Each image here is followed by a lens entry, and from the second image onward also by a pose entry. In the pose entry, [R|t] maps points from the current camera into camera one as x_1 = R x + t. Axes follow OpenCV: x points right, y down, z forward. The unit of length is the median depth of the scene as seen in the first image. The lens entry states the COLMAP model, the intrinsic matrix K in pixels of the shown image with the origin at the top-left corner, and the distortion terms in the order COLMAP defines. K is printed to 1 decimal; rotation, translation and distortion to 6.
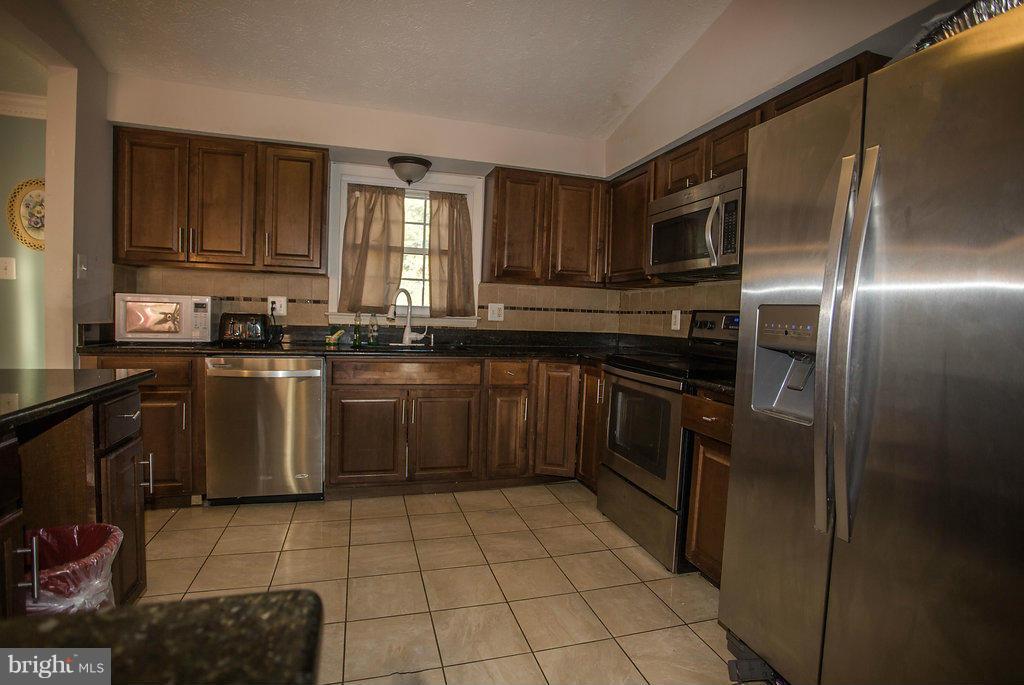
lens RADIAL K [[495.1, 0, 510.7], [0, 495.1, 334.9], [0, 0, 1]] dist [-0.065788, 0.021257]
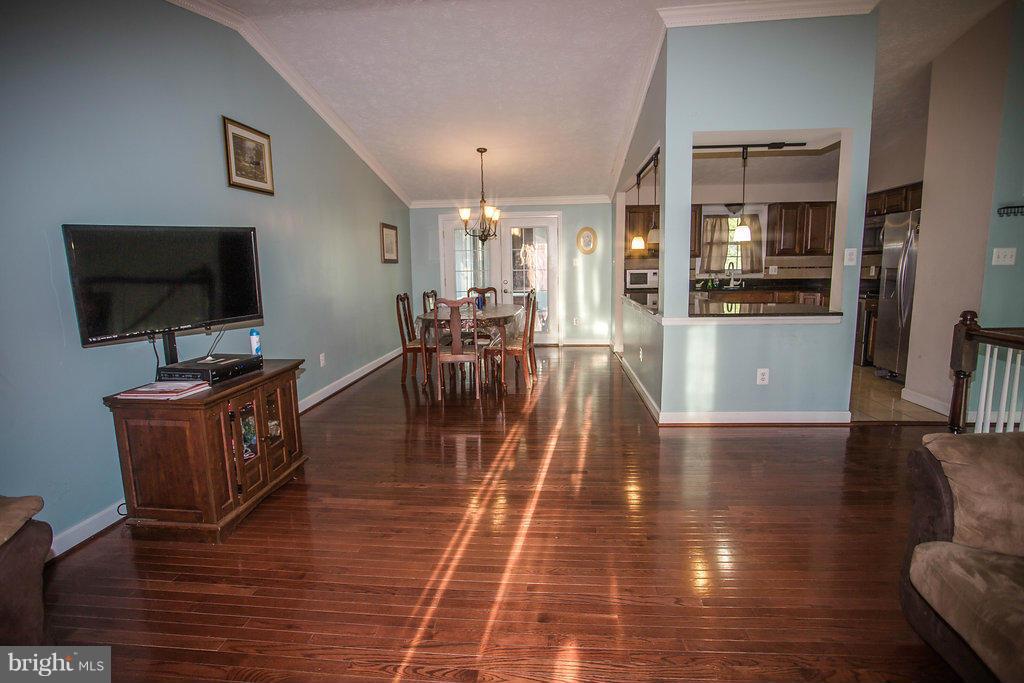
lens RADIAL K [[495.1, 0, 512.3], [0, 495.1, 341.0], [0, 0, 1]] dist [-0.065788, 0.021257]
pose [[0.925596, 0.003296, -0.378499, -0.344576], [0.036727, 0.994462, 0.098472, 0.010493], [0.376728, -0.105046, 0.920349, -1.661951]]
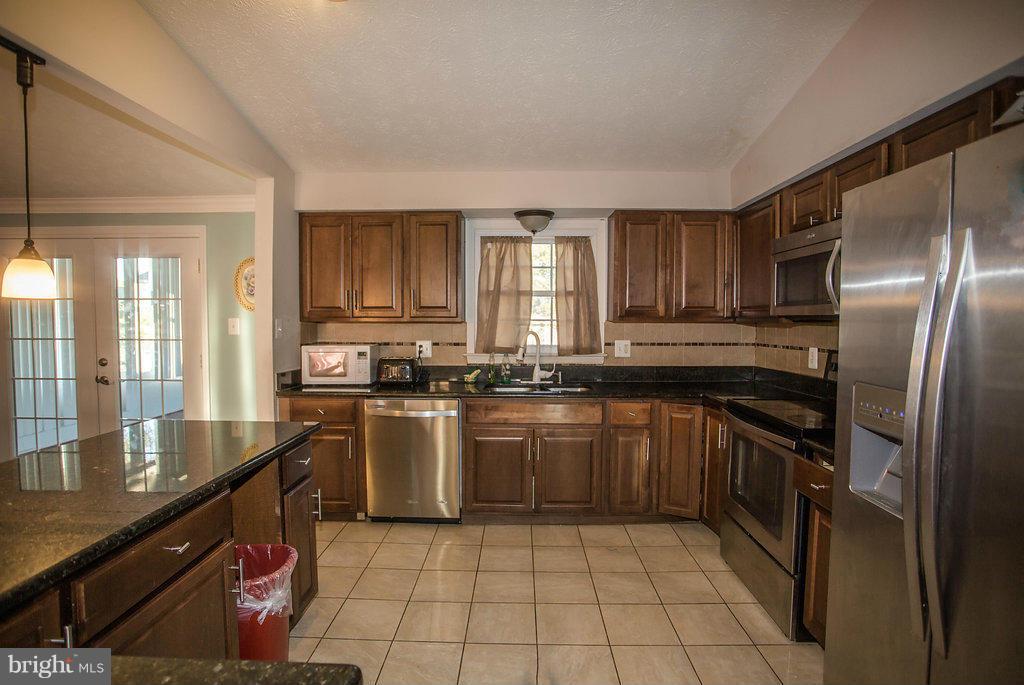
lens RADIAL K [[495.1, 0, 512.8], [0, 495.1, 337.3], [0, 0, 1]] dist [-0.065788, 0.021257]
pose [[0.952627, -0.020822, -0.303427, 0.082897], [0.017201, 0.999745, -0.014601, -0.074317], [0.303654, 0.008690, 0.952743, -0.050706]]
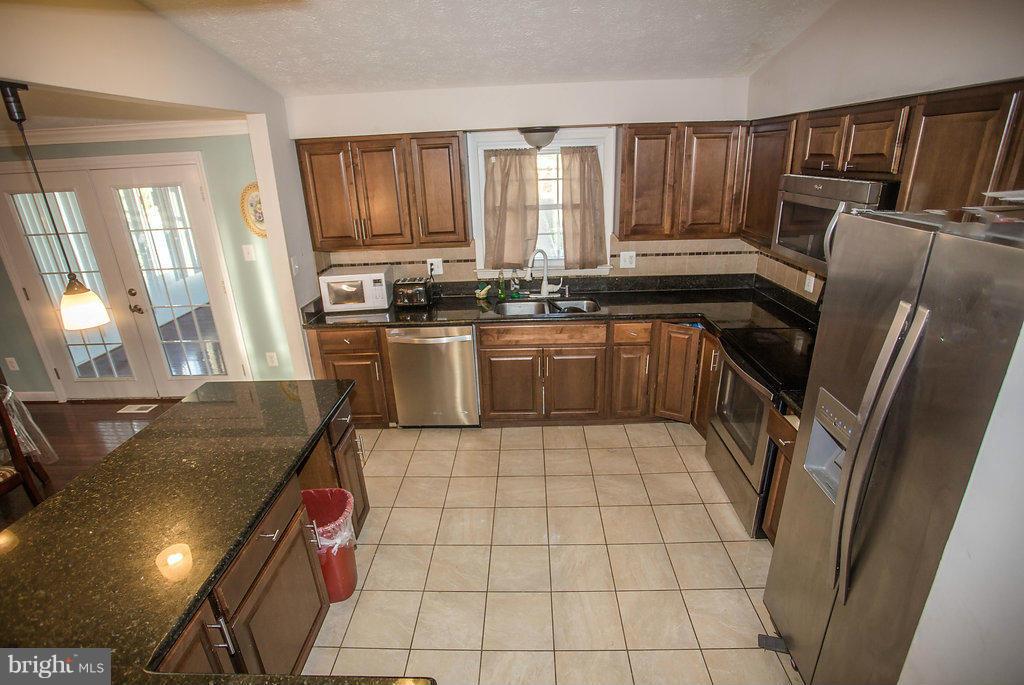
lens RADIAL K [[495.1, 0, 513.2], [0, 495.1, 335.1], [0, 0, 1]] dist [-0.065788, 0.021257]
pose [[0.947568, 0.043281, -0.316610, 0.099932], [0.054397, 0.954478, 0.293280, -0.272259], [0.314891, -0.295125, 0.902078, -0.083549]]
